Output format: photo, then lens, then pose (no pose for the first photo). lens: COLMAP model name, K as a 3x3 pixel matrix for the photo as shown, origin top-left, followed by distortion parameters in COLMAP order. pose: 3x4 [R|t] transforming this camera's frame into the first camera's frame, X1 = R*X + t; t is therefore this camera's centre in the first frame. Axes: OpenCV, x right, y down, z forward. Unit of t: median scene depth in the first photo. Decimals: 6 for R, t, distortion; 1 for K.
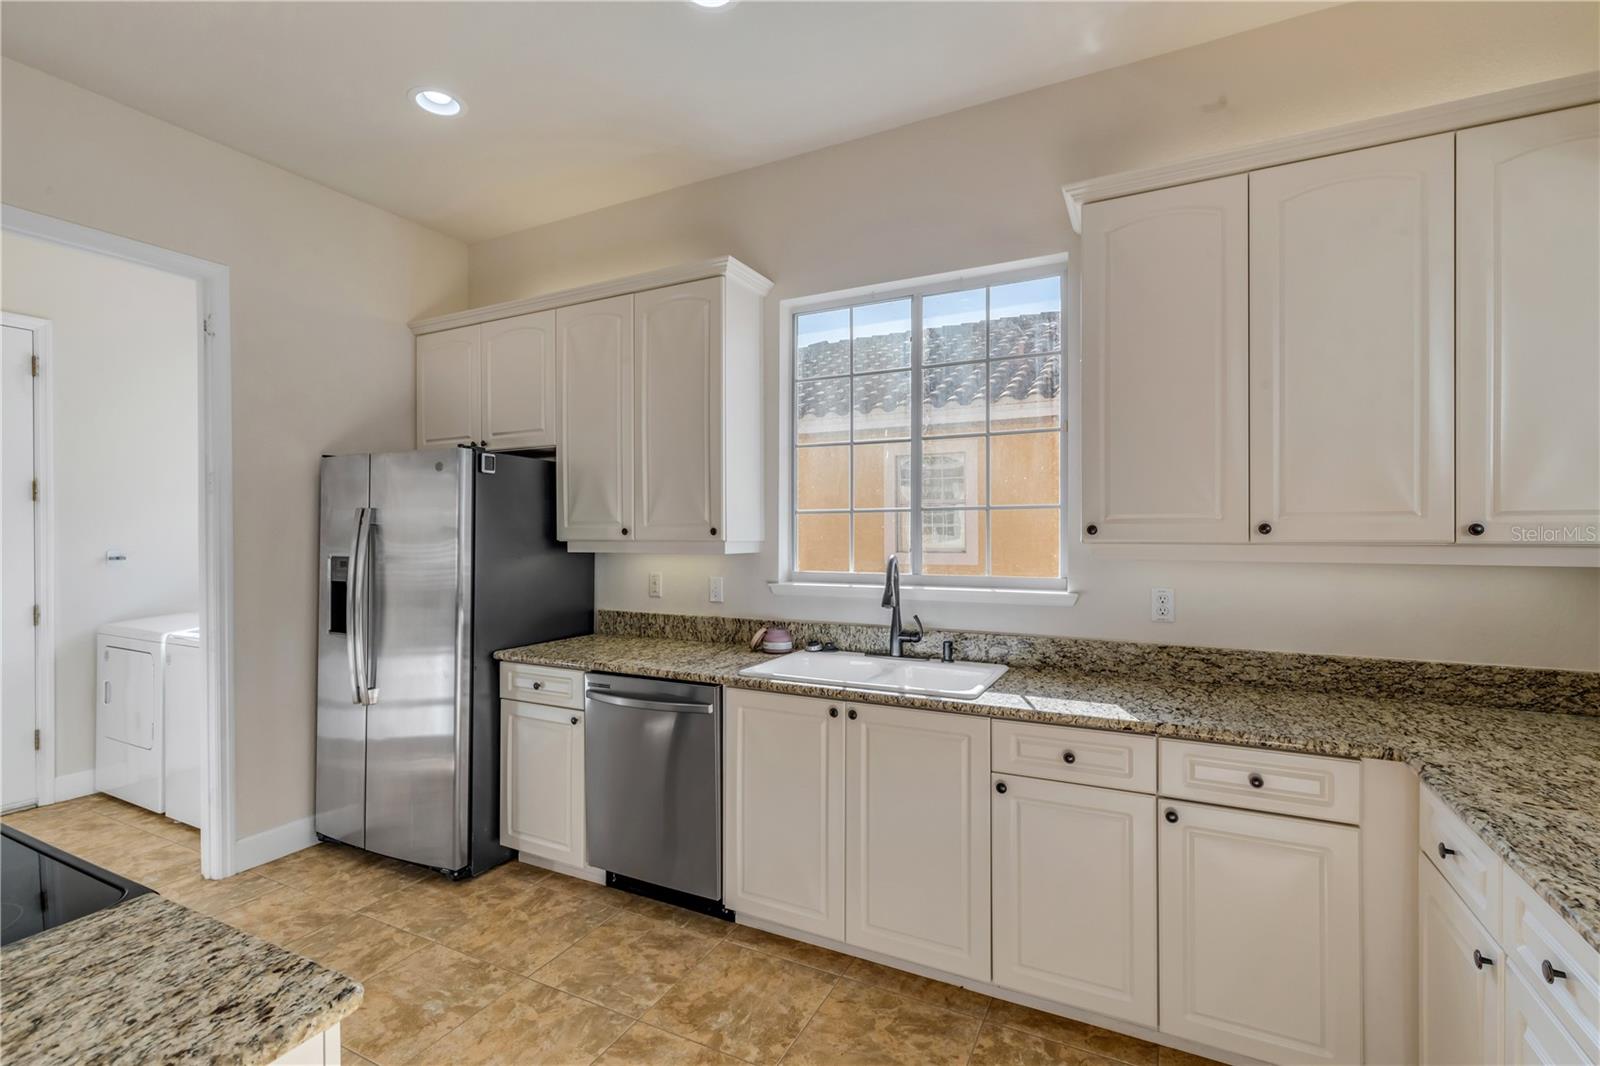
lens RADIAL K [[722.9, 0, 796.1], [0, 722.9, 533.2], [0, 0, 1]] dist [0.004528, -0.000872]
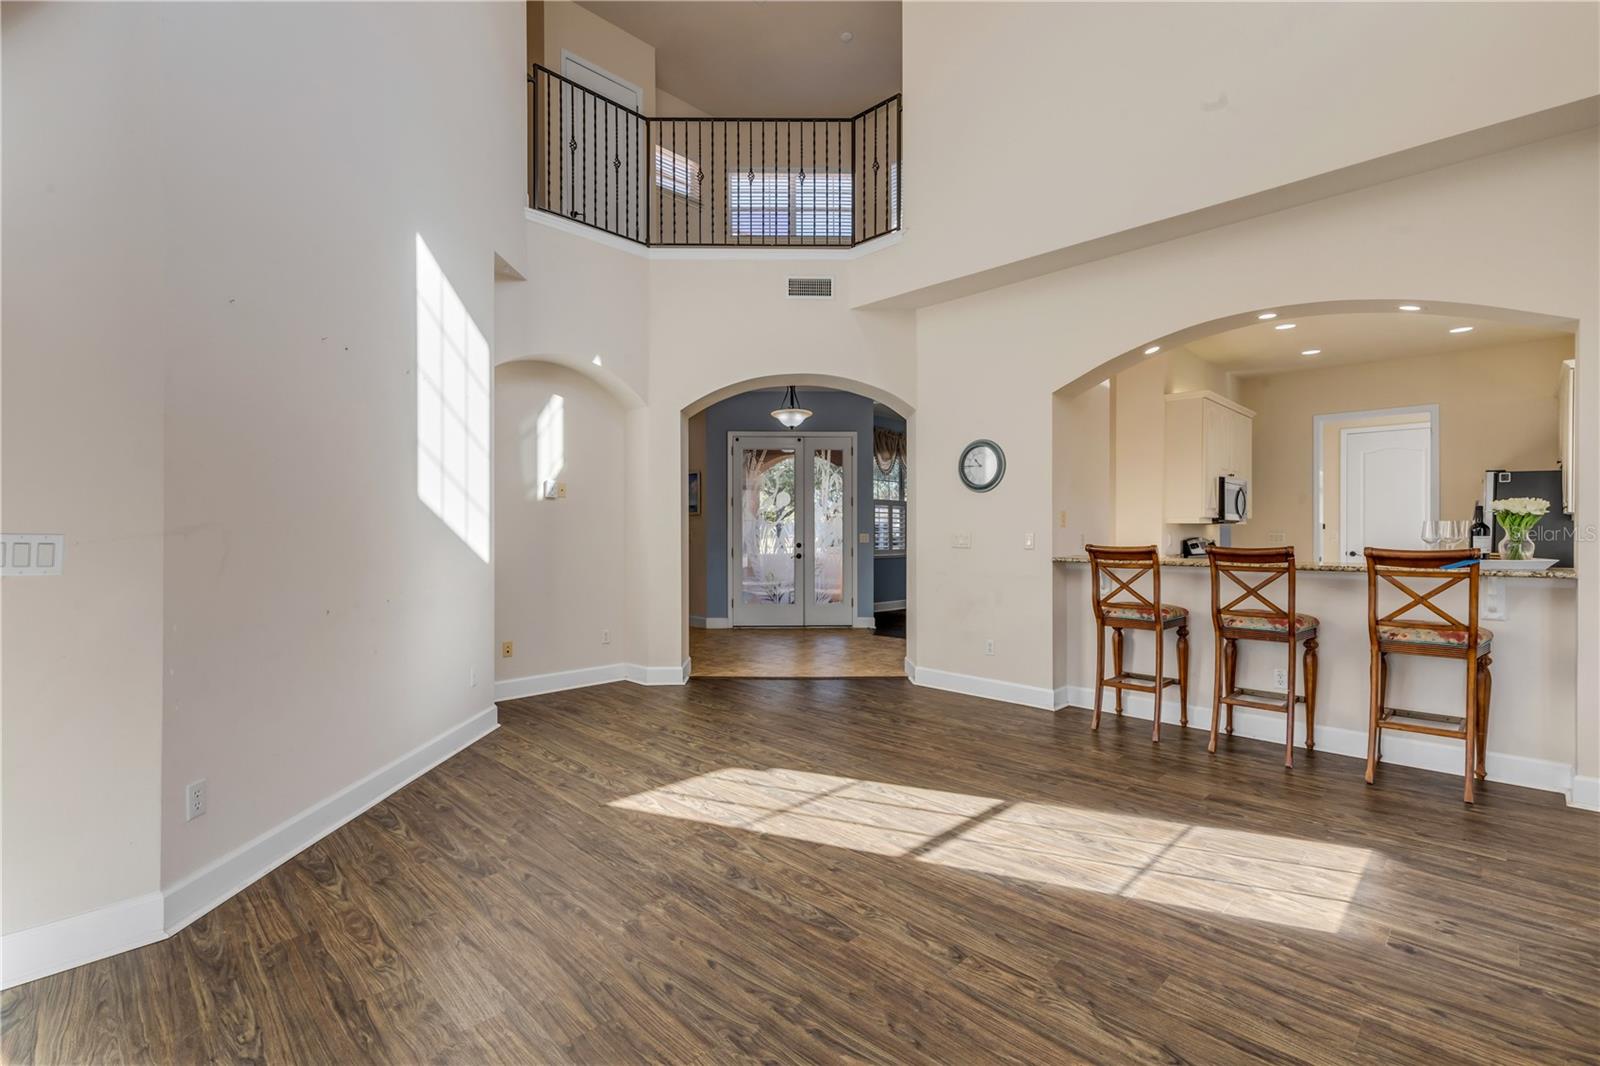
lens RADIAL K [[732.3, 0, 799.4], [0, 732.3, 527.3], [0, 0, 1]] dist [0.007167, -0.001520]
pose [[-0.301070, 0.006210, -0.953582, 2.297192], [-0.000435, 0.999978, 0.006649, 0.035412], [0.953602, 0.002416, -0.301060, -0.316653]]
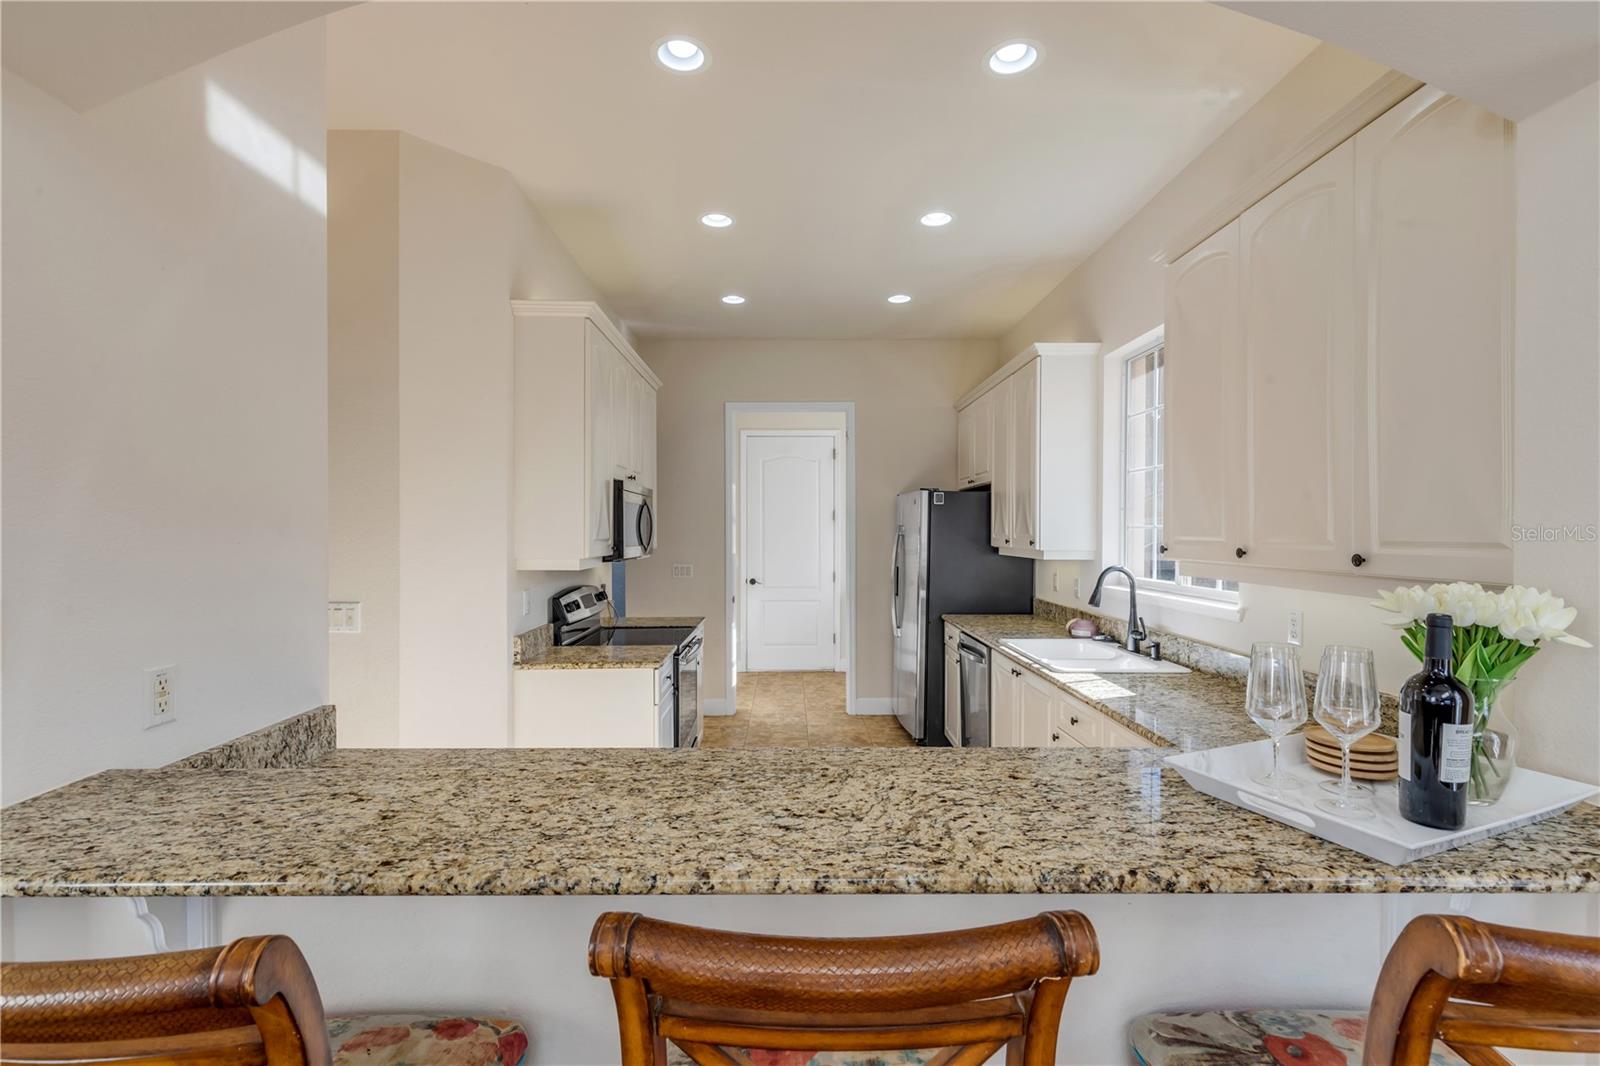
lens RADIAL K [[732.3, 0, 797.7], [0, 732.3, 534.8], [0, 0, 1]] dist [0.007167, -0.001520]
pose [[0.461574, 0.010417, -0.887041, 0.914156], [-0.005115, 0.999946, 0.009081, -0.028525], [0.887087, 0.000346, 0.461602, -0.044080]]
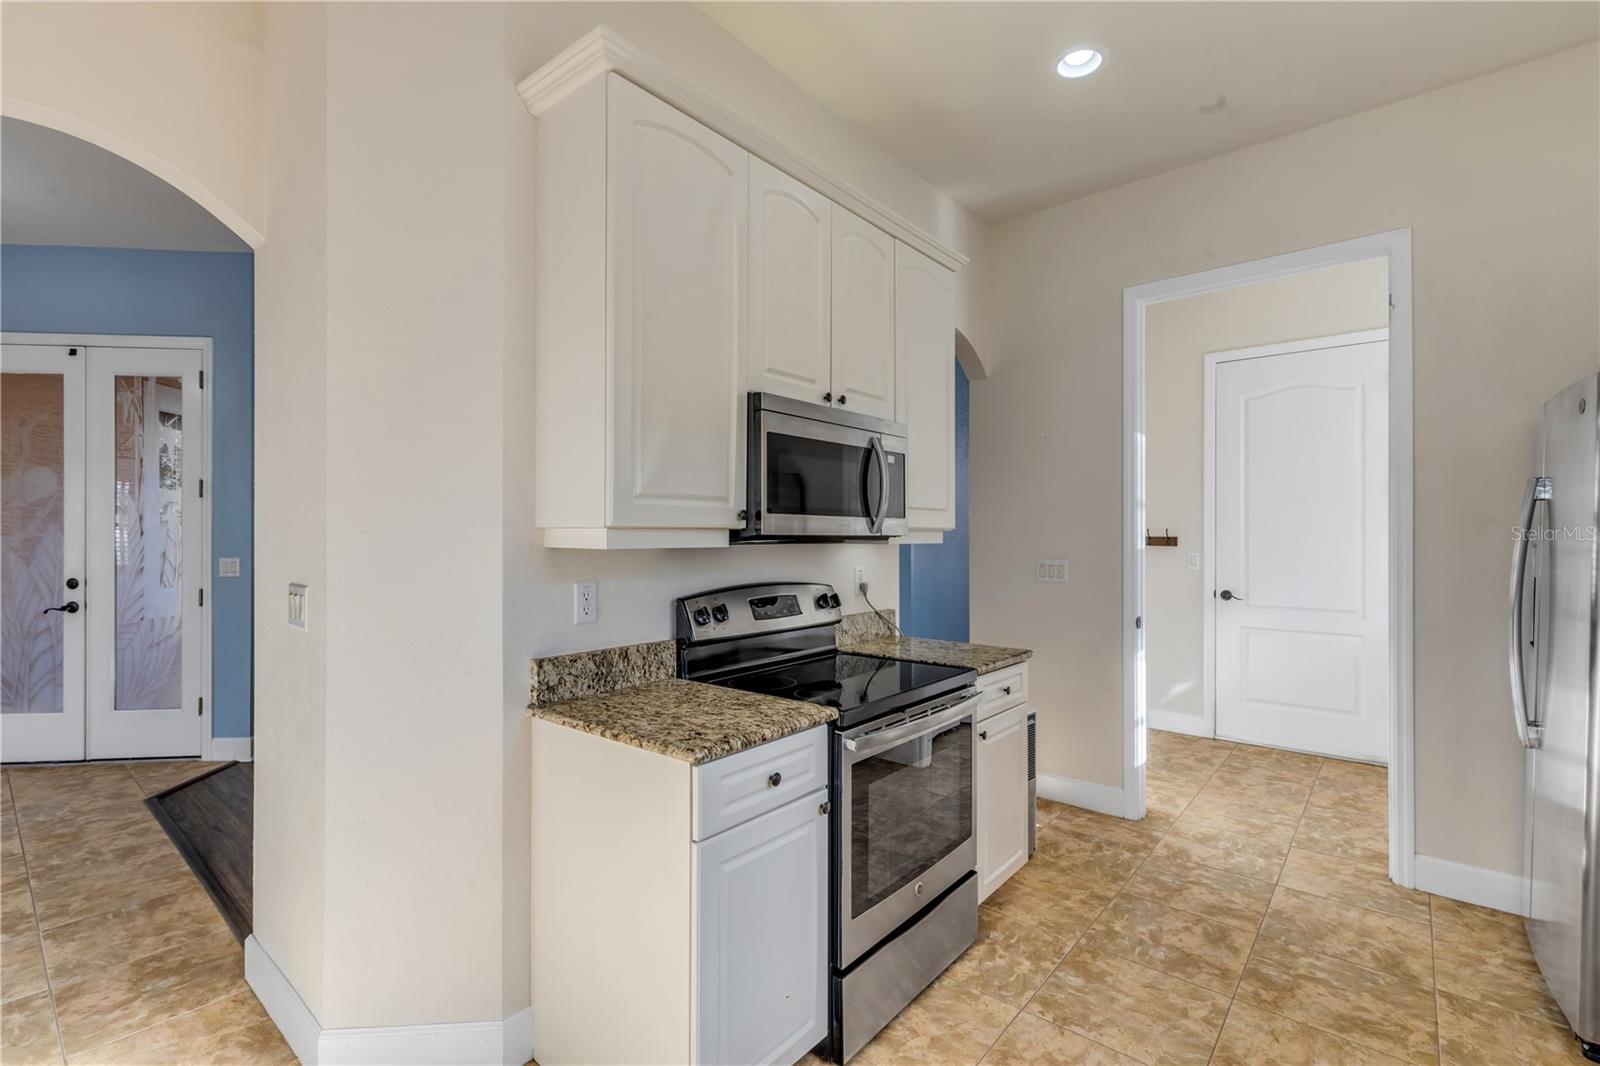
lens RADIAL K [[722.9, 0, 797.1], [0, 722.9, 533.6], [0, 0, 1]] dist [0.004528, -0.000872]
pose [[-0.232023, 0.003776, -0.972703, 0.302027], [-0.003869, 0.999981, 0.004805, 0.022468], [0.972703, 0.004878, -0.232004, 0.469062]]
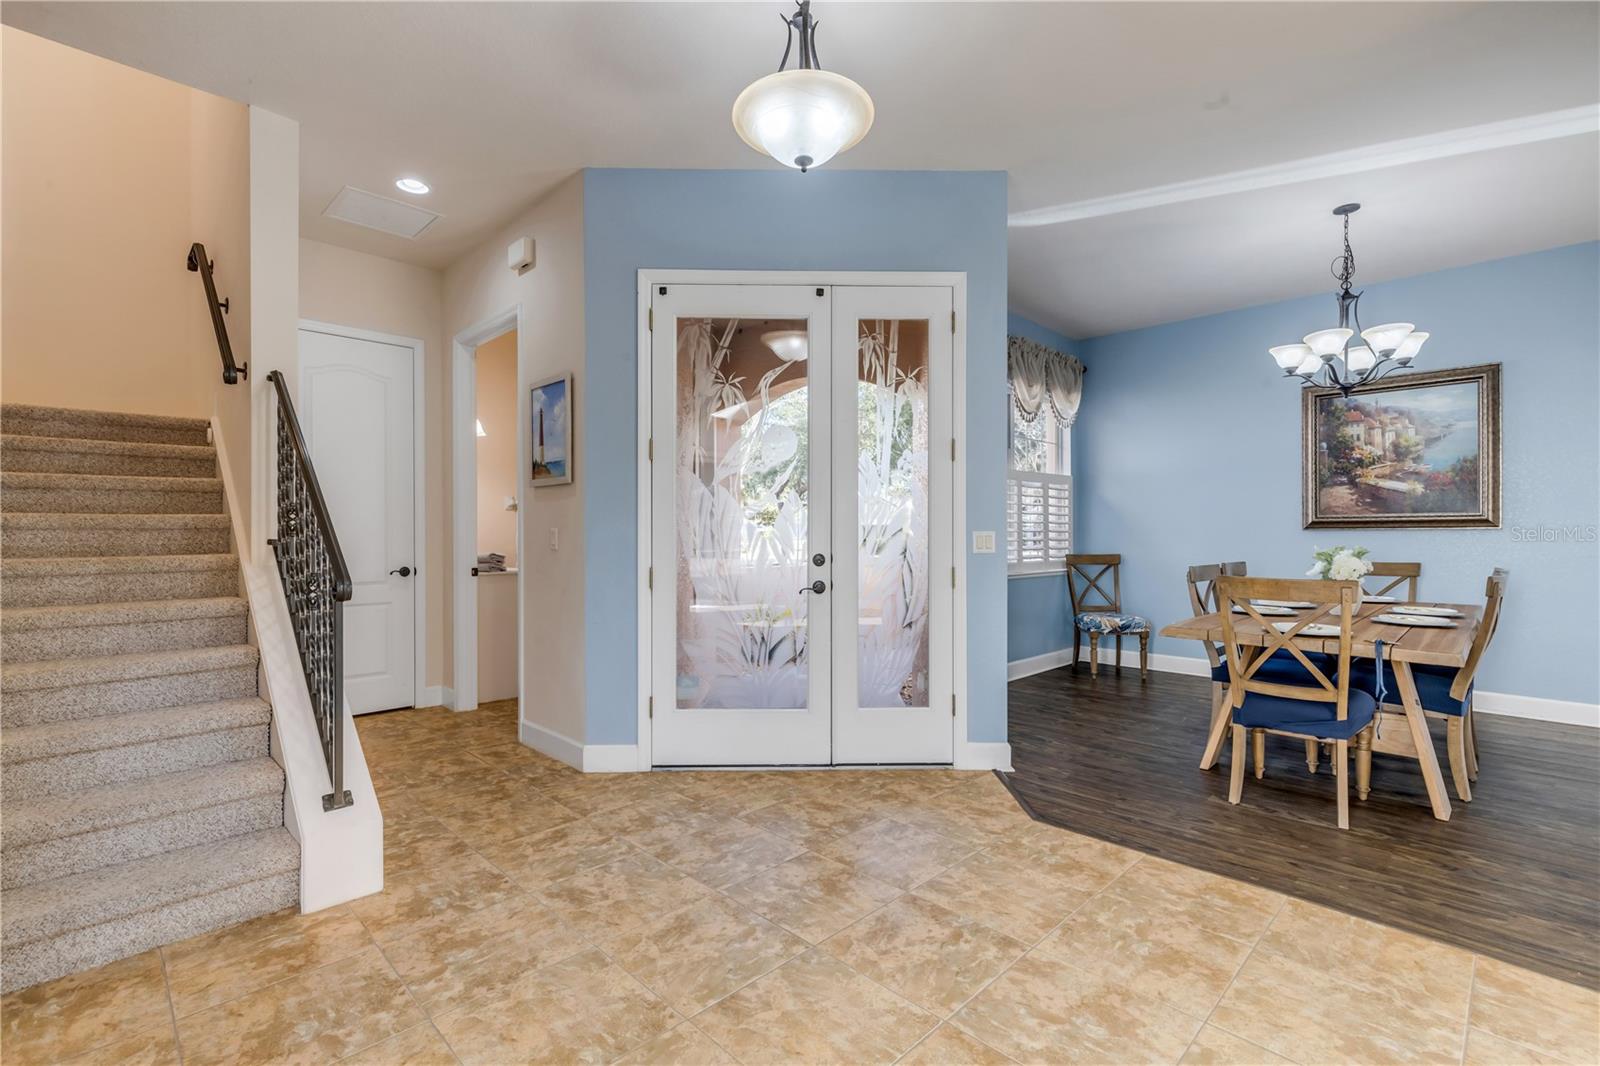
lens RADIAL K [[732.3, 0, 769.0], [0, 732.3, 532.9], [0, 0, 1]] dist [0.007167, -0.001520]
pose [[-0.323589, -0.001253, -0.946197, 0.454603], [-0.003188, 0.999995, -0.000234, 0.089309], [0.946192, 0.002940, -0.323591, -0.959758]]
